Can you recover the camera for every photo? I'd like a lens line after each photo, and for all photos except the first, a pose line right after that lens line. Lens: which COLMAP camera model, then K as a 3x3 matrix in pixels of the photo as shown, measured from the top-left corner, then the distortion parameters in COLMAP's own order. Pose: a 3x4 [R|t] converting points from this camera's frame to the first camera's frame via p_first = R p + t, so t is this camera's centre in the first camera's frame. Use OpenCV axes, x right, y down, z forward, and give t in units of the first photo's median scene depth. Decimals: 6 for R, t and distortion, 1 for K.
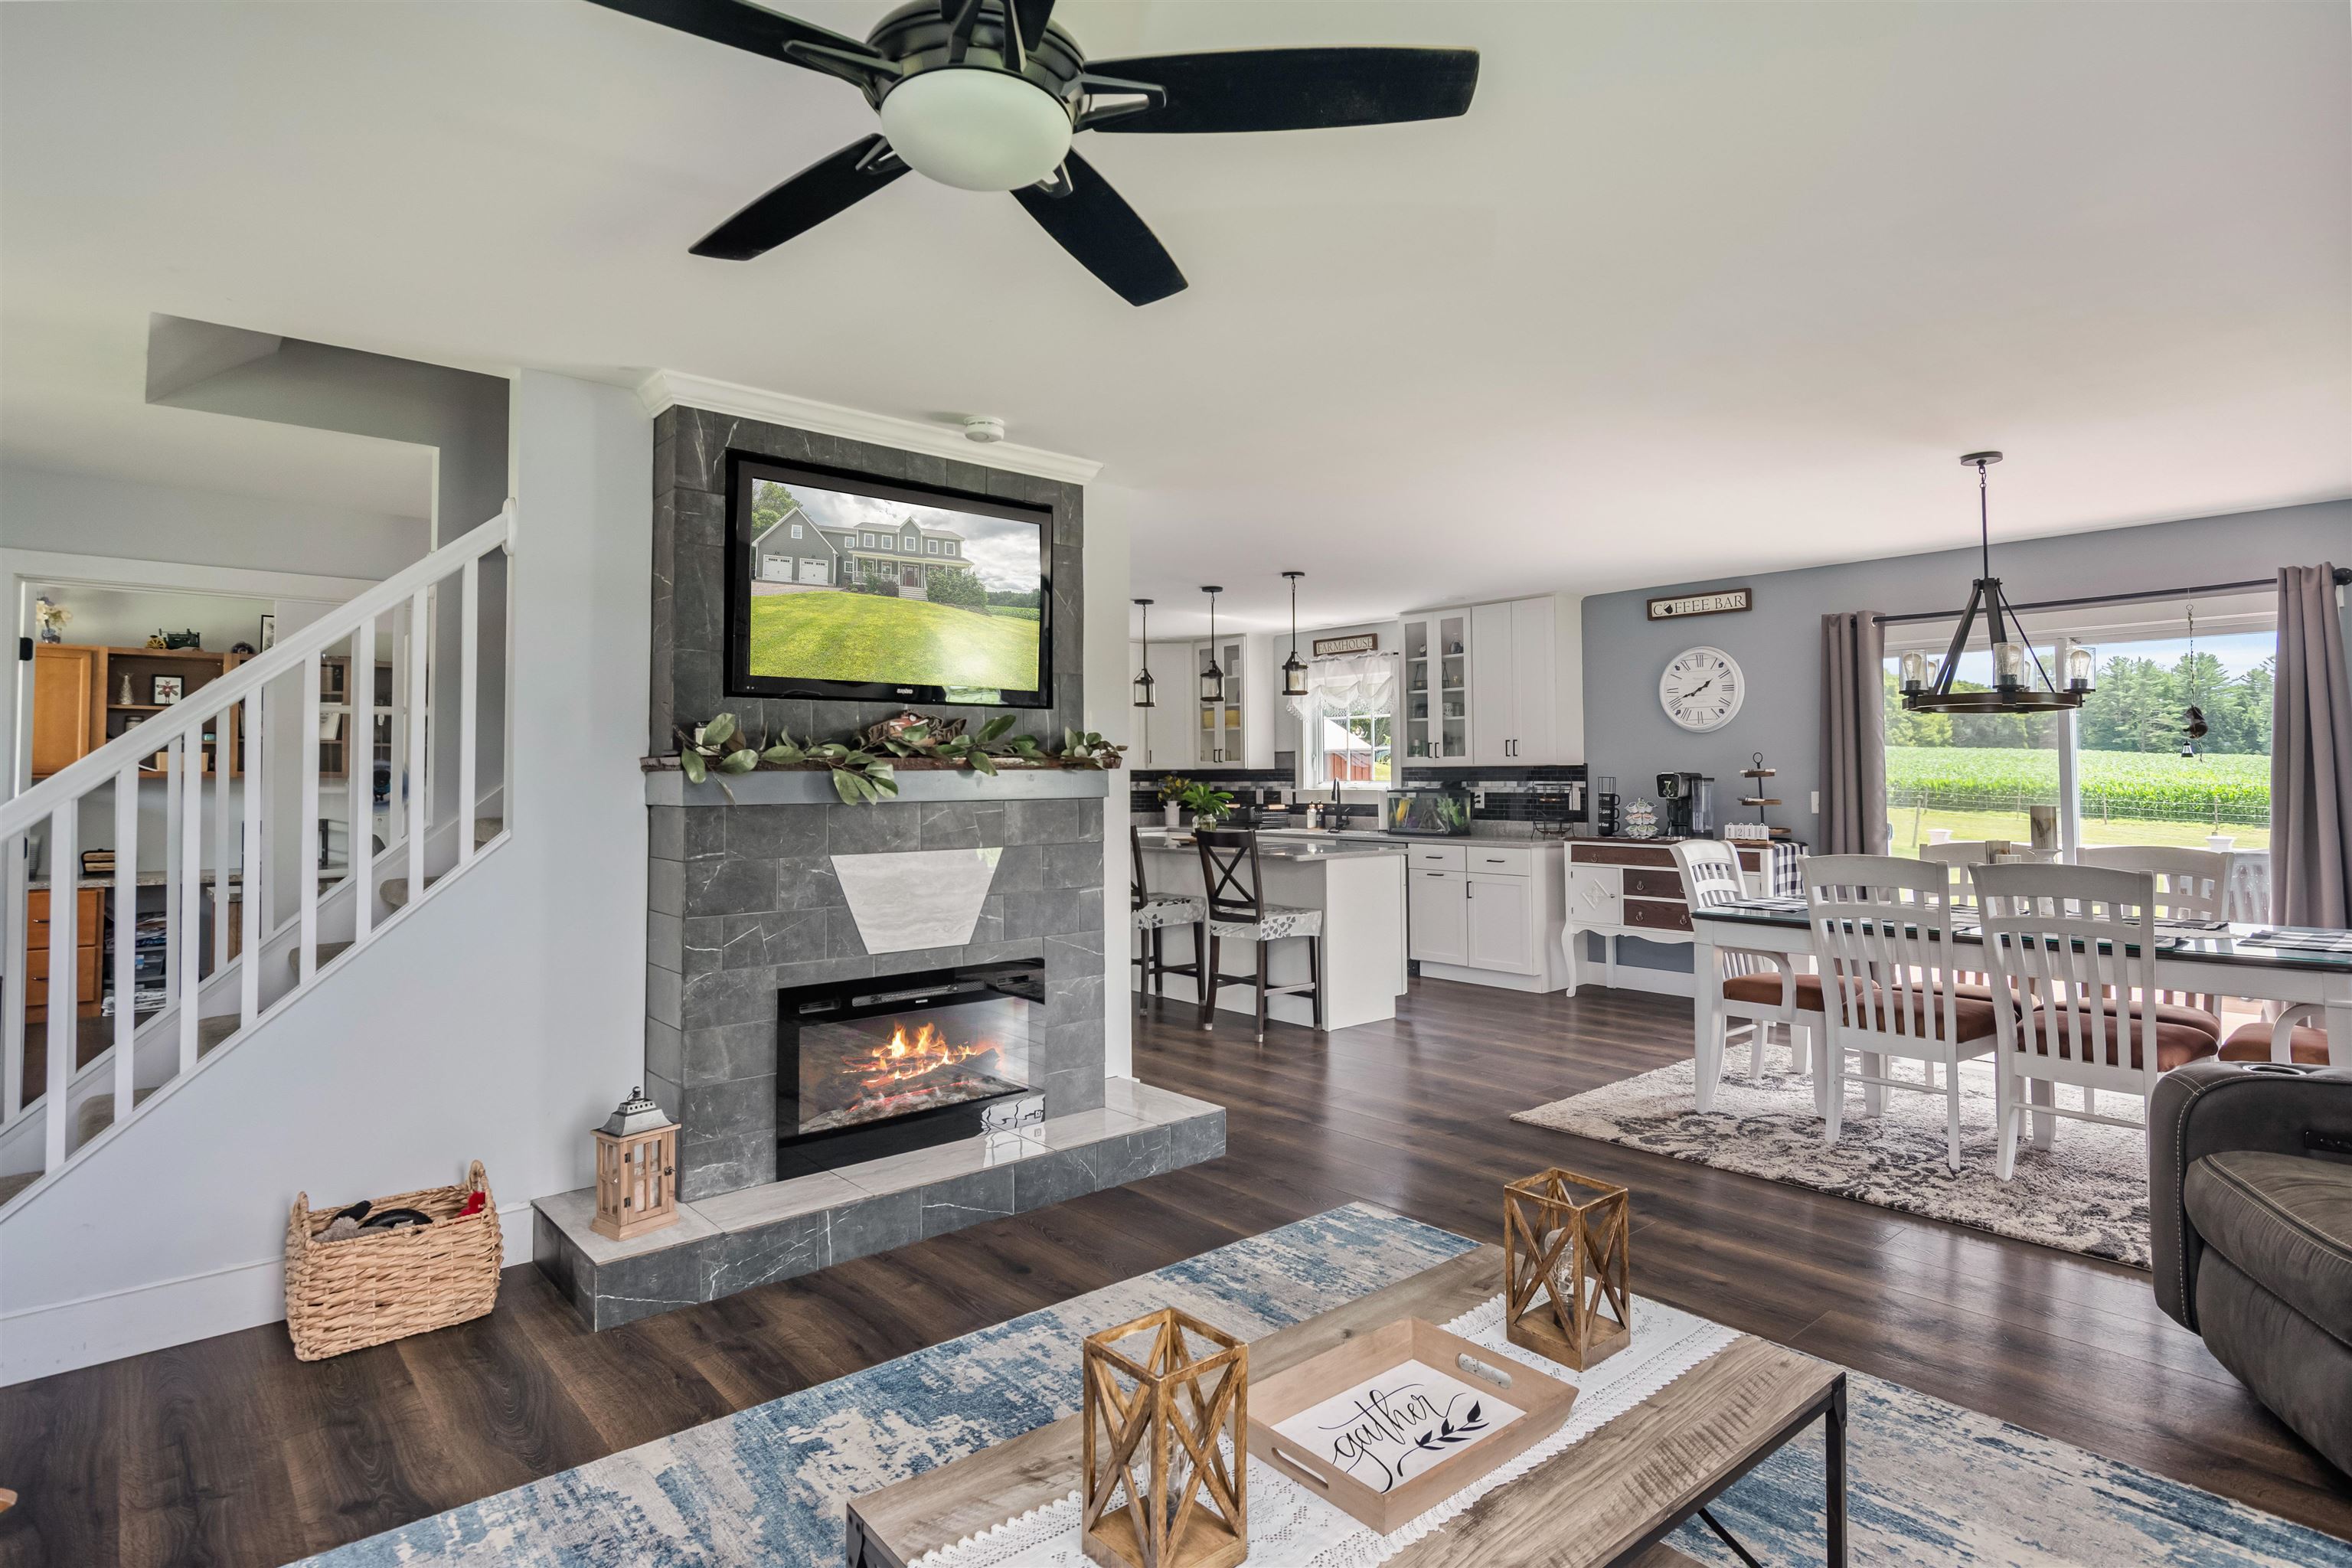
lens RADIAL K [[1208.5, 0, 1171.3], [0, 1208.5, 746.5], [0, 0, 1]] dist [0.003107, -0.001199]
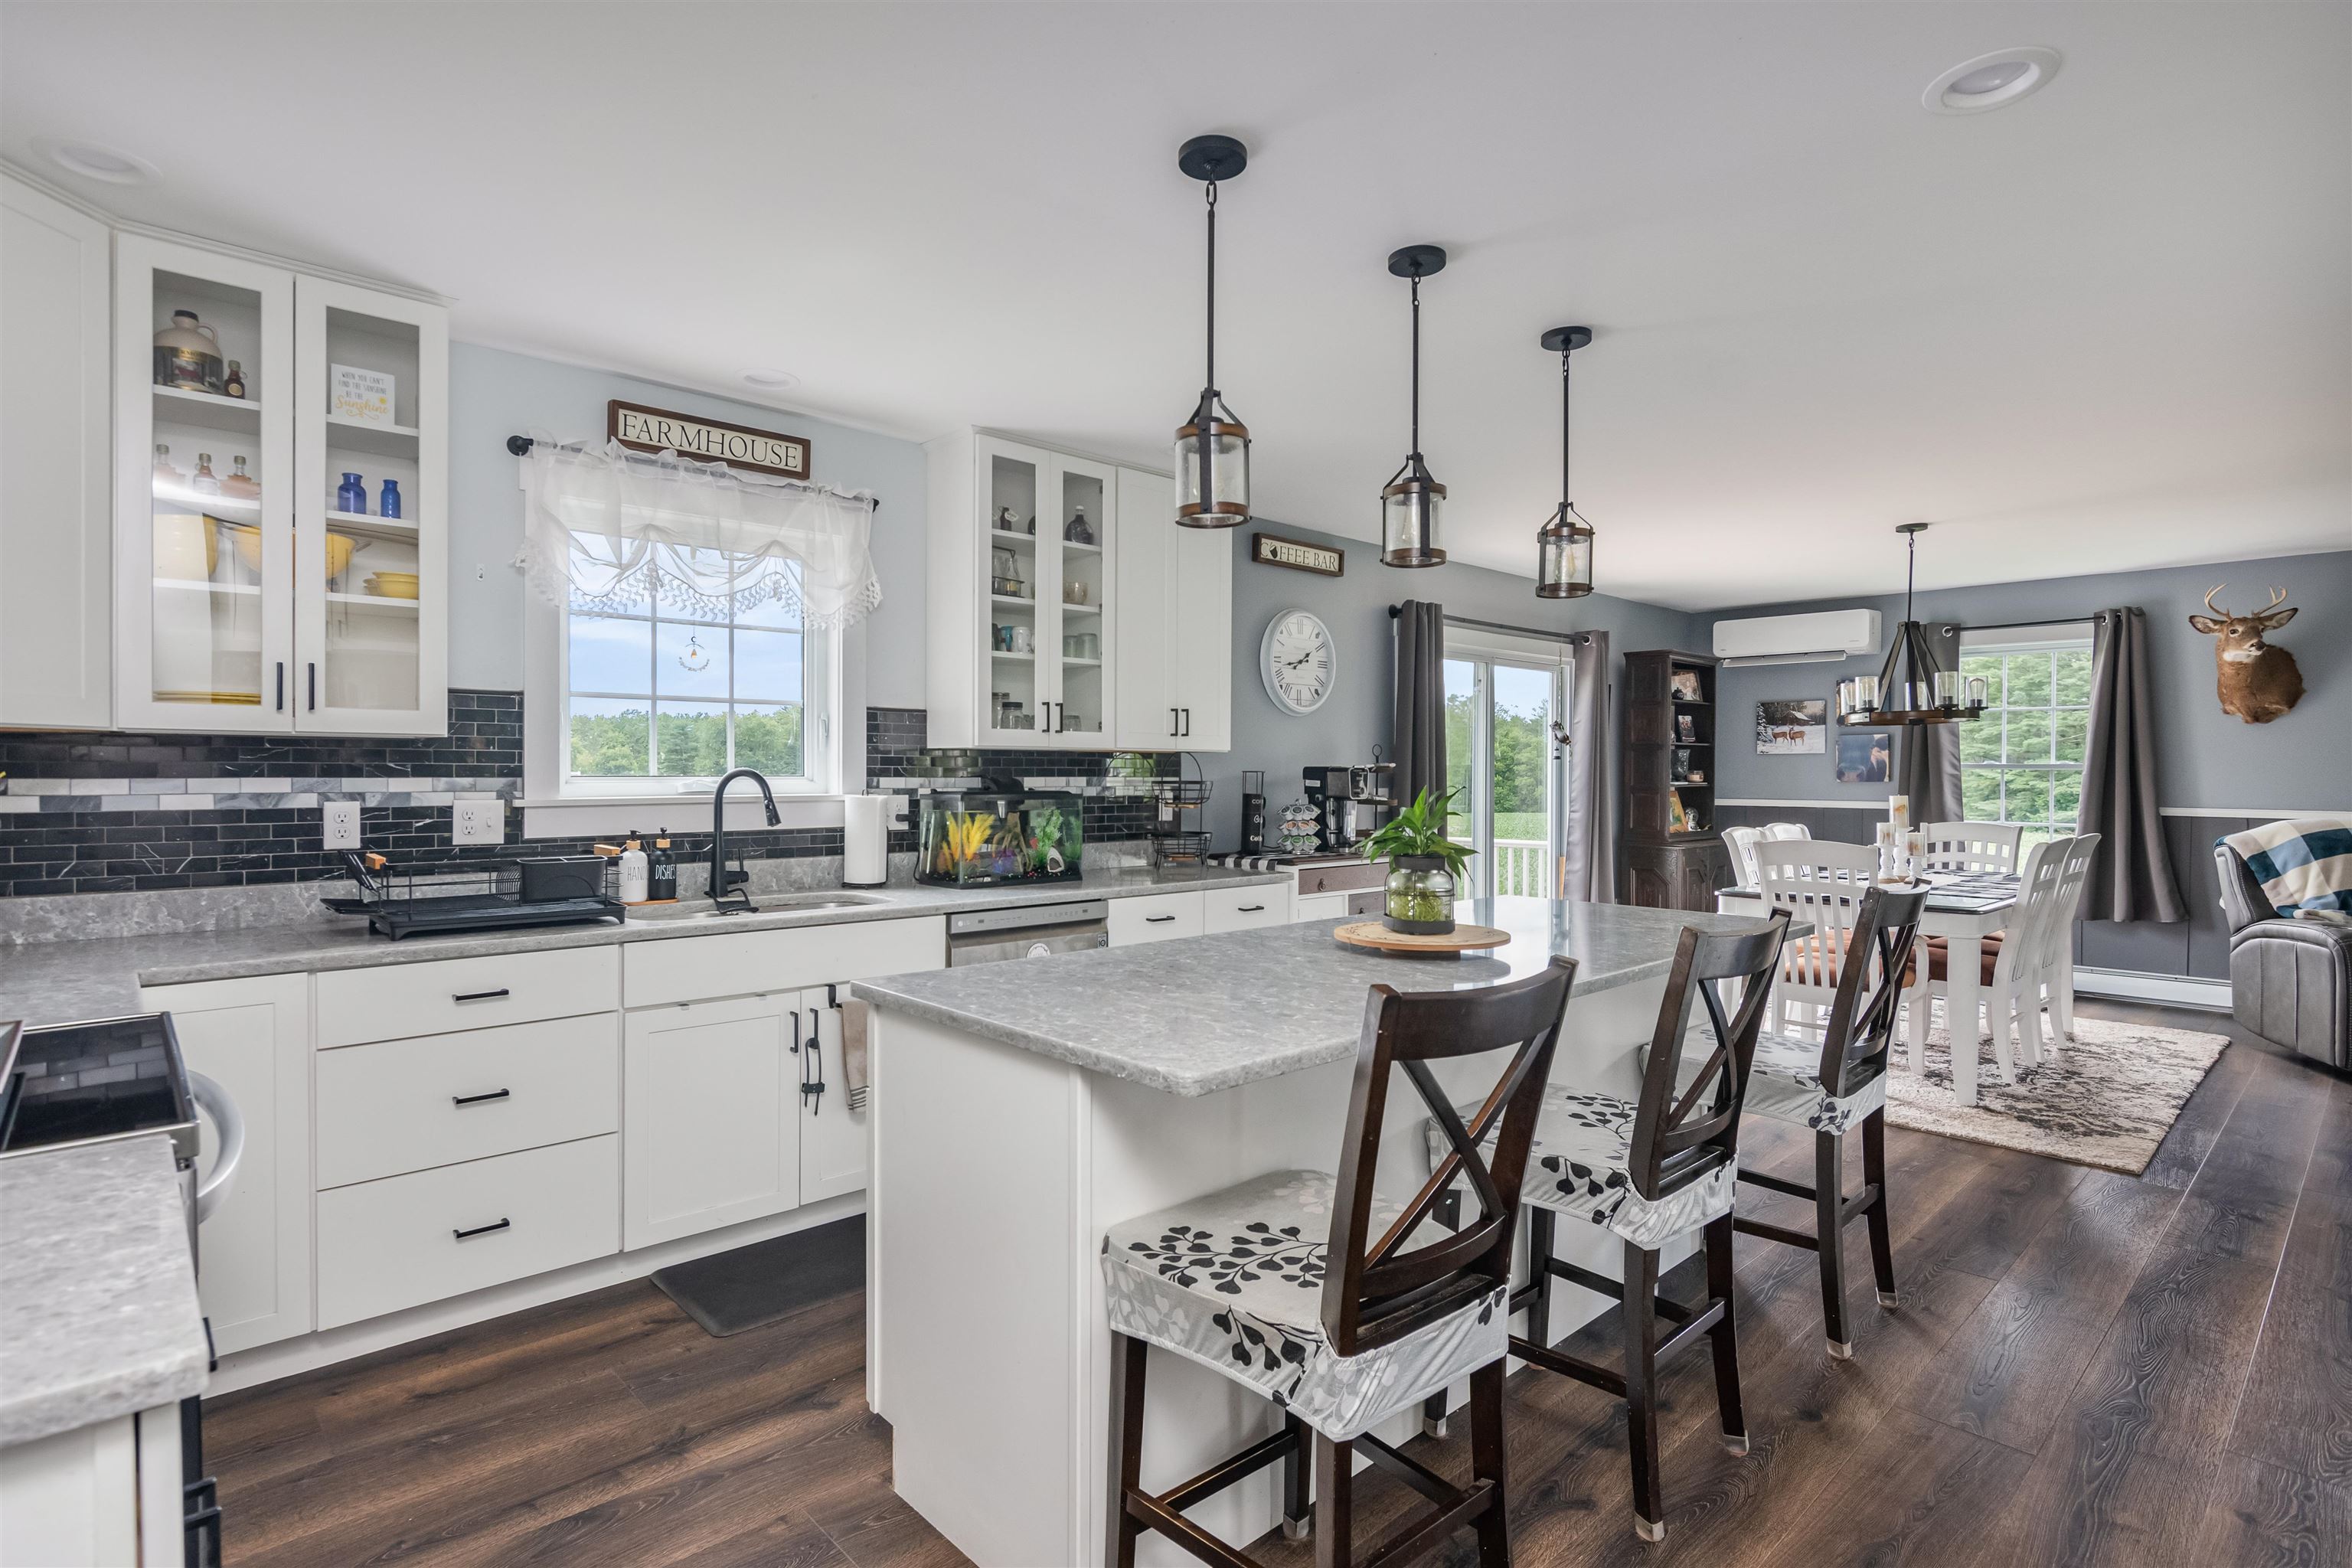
lens RADIAL K [[1141.5, 0, 1173.1], [0, 1141.5, 776.3], [0, 0, 1]] dist [-0.000105, 0.000021]
pose [[-0.041635, -0.006125, 0.999114, -0.310744], [-0.031632, 0.999488, 0.004809, 0.026976], [-0.998632, -0.031404, -0.041808, 1.103655]]
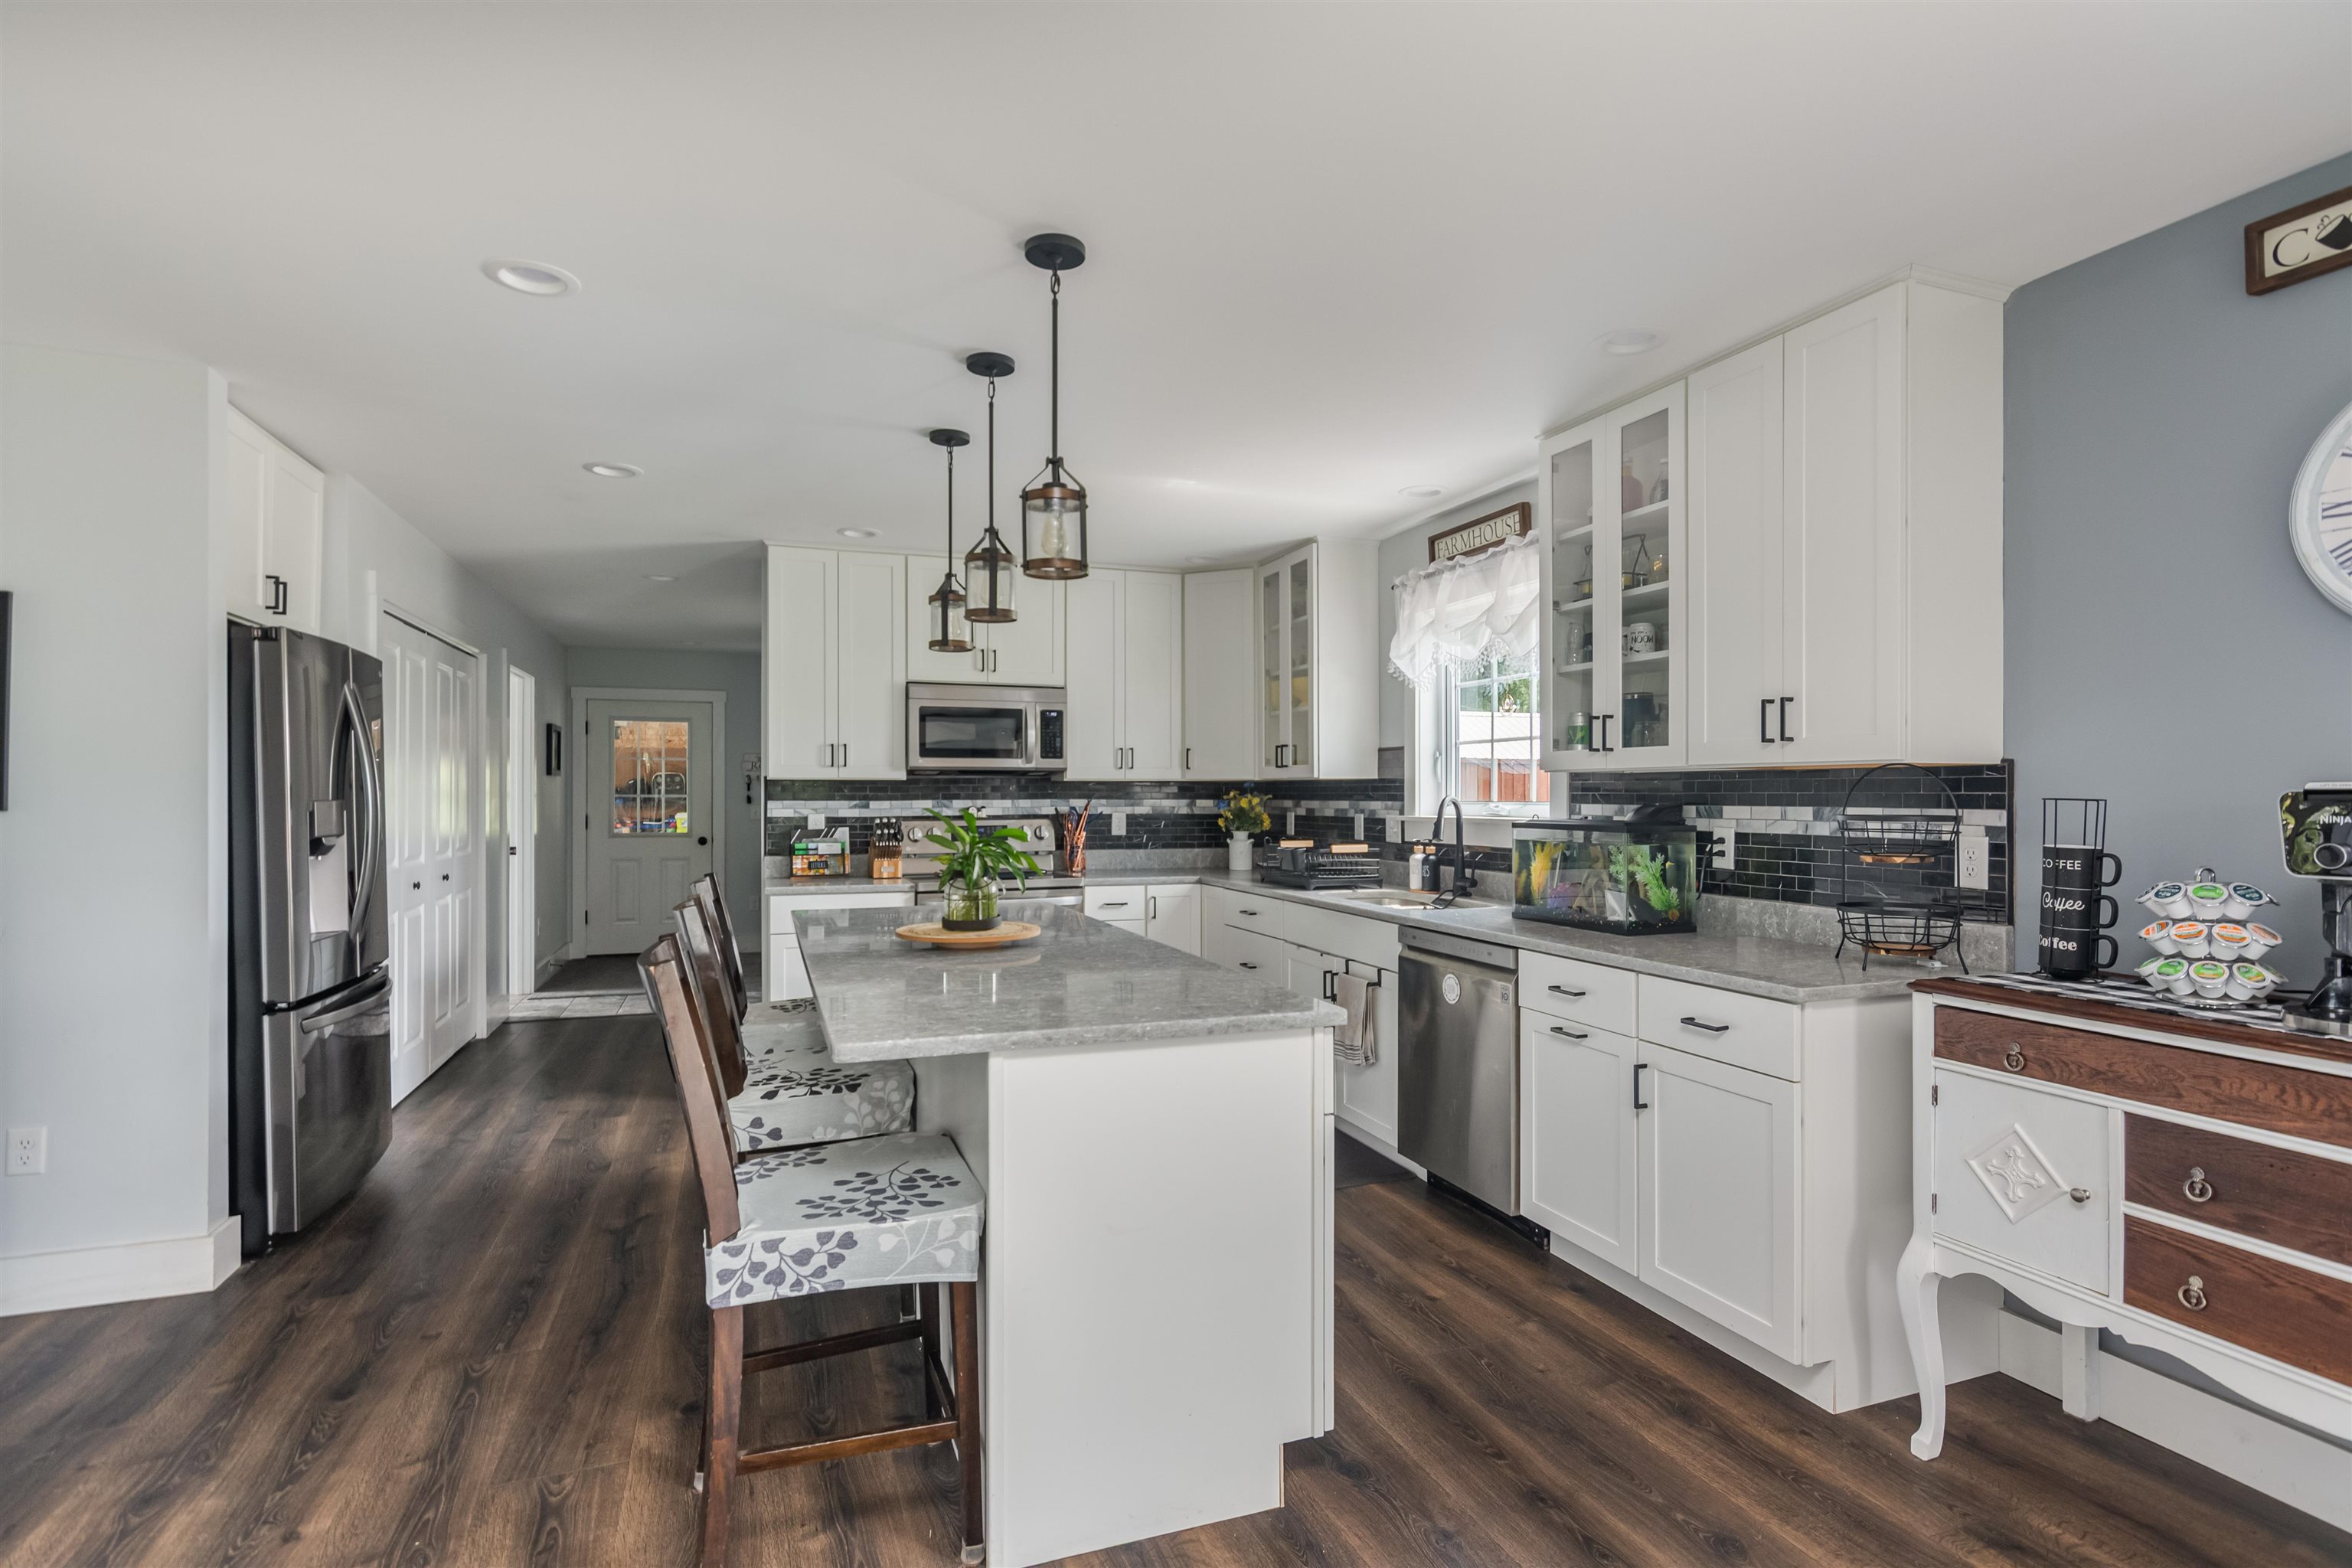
lens RADIAL K [[1137.5, 0, 1170.2], [0, 1137.5, 798.8], [0, 0, 1]] dist [0.001398, 0.000751]
pose [[0.938470, 0.009343, -0.345233, 0.243616], [0.000752, 0.999576, 0.029096, 0.016659], [0.345359, -0.027565, 0.938066, 0.643741]]
